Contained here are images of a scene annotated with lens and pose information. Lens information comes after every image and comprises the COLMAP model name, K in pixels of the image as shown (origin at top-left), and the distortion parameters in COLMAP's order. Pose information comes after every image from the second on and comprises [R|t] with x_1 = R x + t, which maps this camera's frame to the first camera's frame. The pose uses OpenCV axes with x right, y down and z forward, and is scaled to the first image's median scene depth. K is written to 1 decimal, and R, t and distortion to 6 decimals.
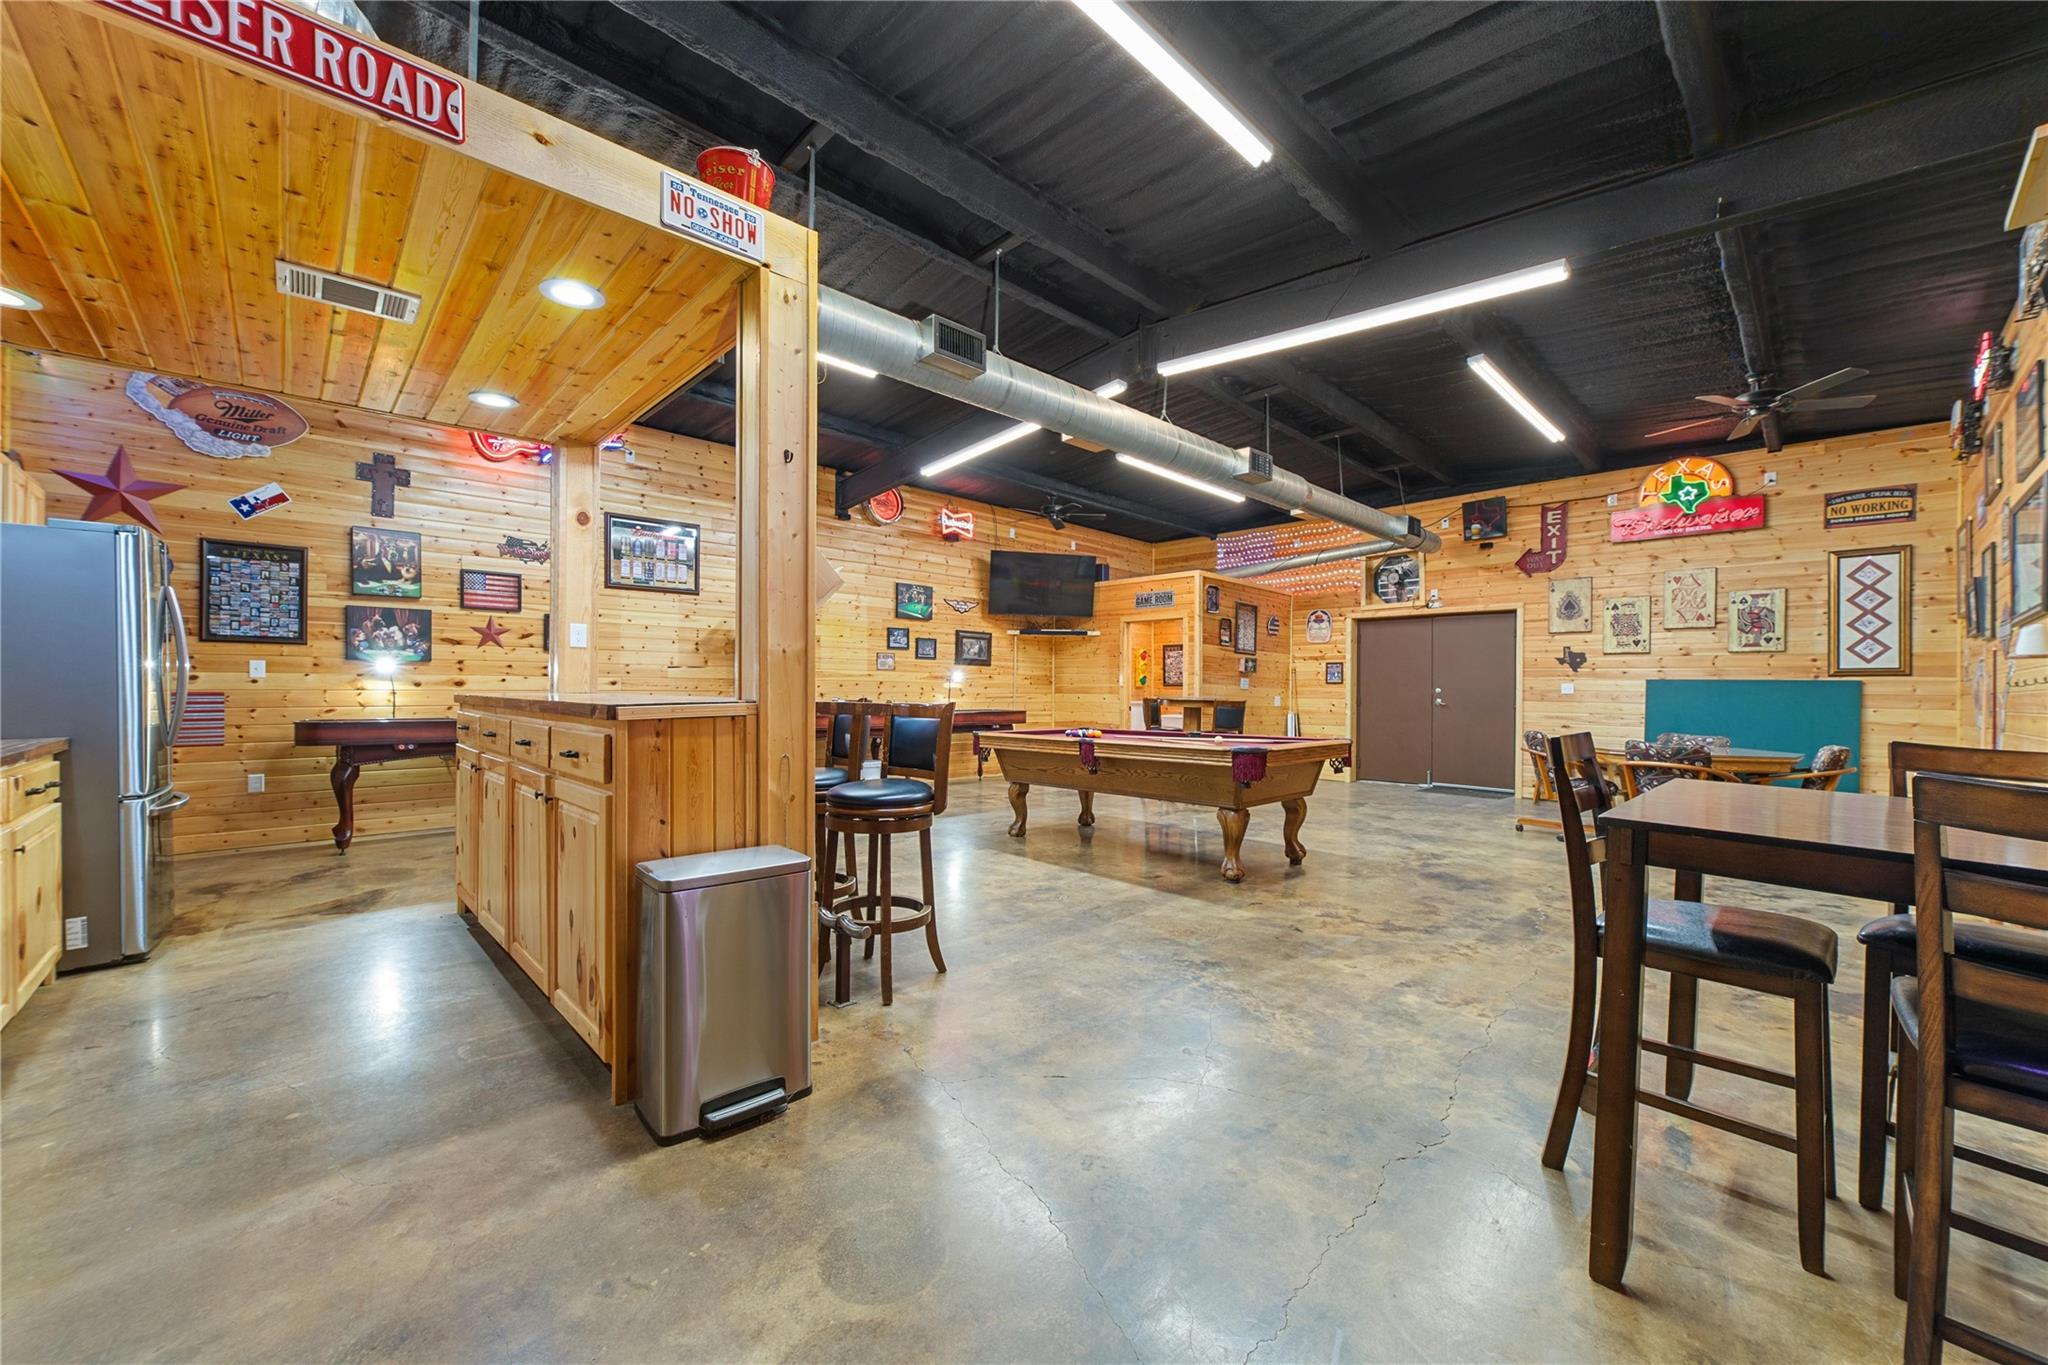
lens RADIAL K [[774.0, 0, 1025.1], [0, 774.0, 688.5], [0, 0, 1]] dist [-0.005186, 0.002342]
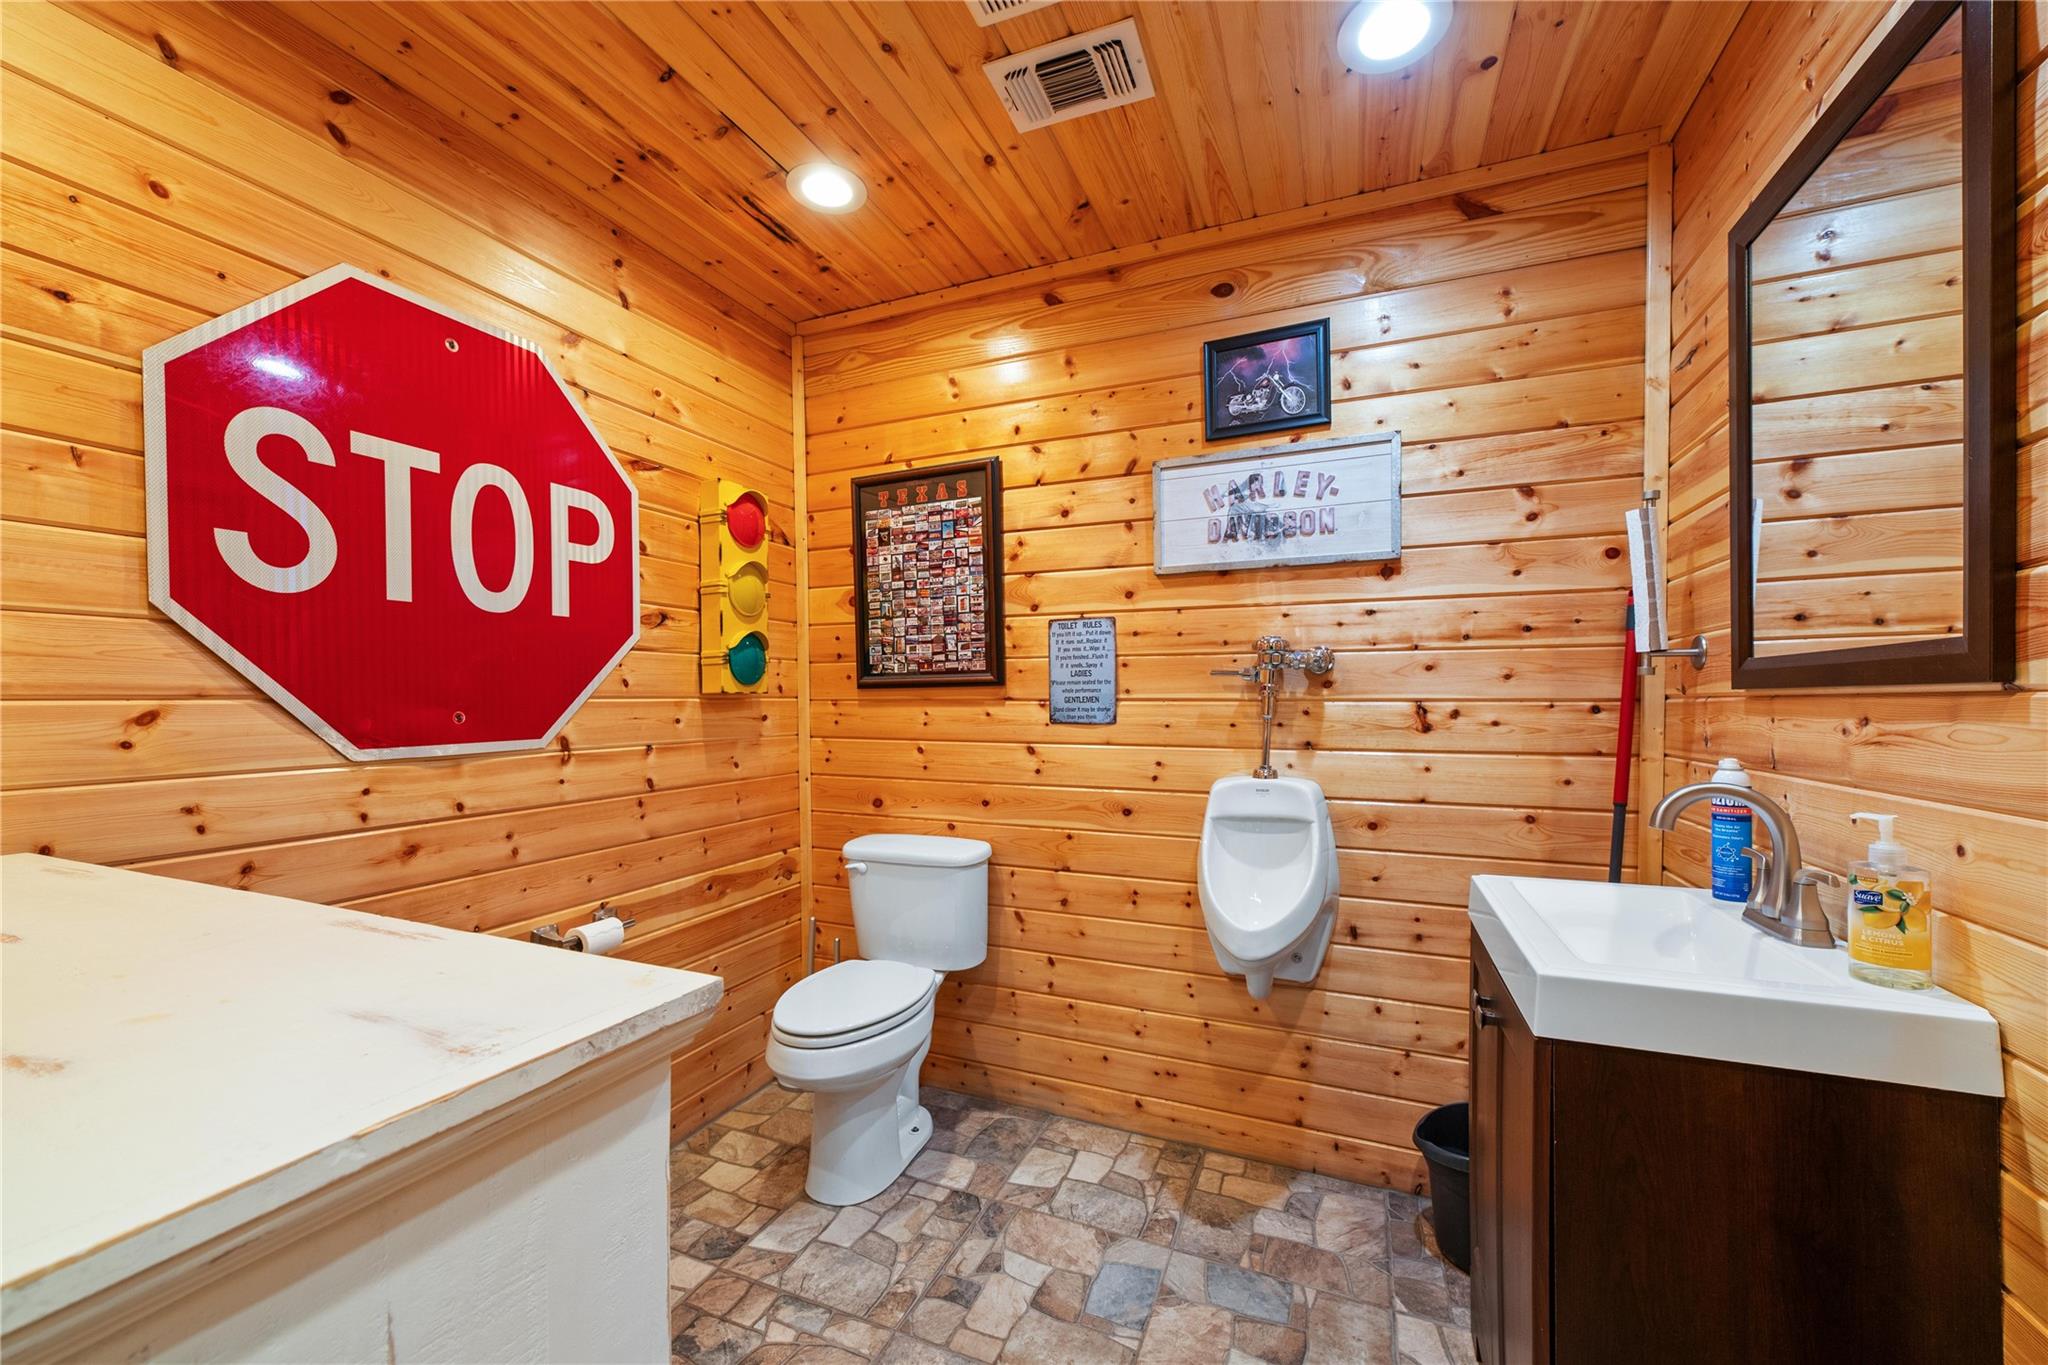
lens RADIAL K [[774.0, 0, 1025.9], [0, 774.0, 694.3], [0, 0, 1]] dist [-0.005186, 0.002342]
pose [[0.919201, -0.007524, 0.393717, 0.141388], [0.009248, 0.999954, -0.002481, -0.001304], [-0.393680, 0.005921, 0.919228, 0.807802]]
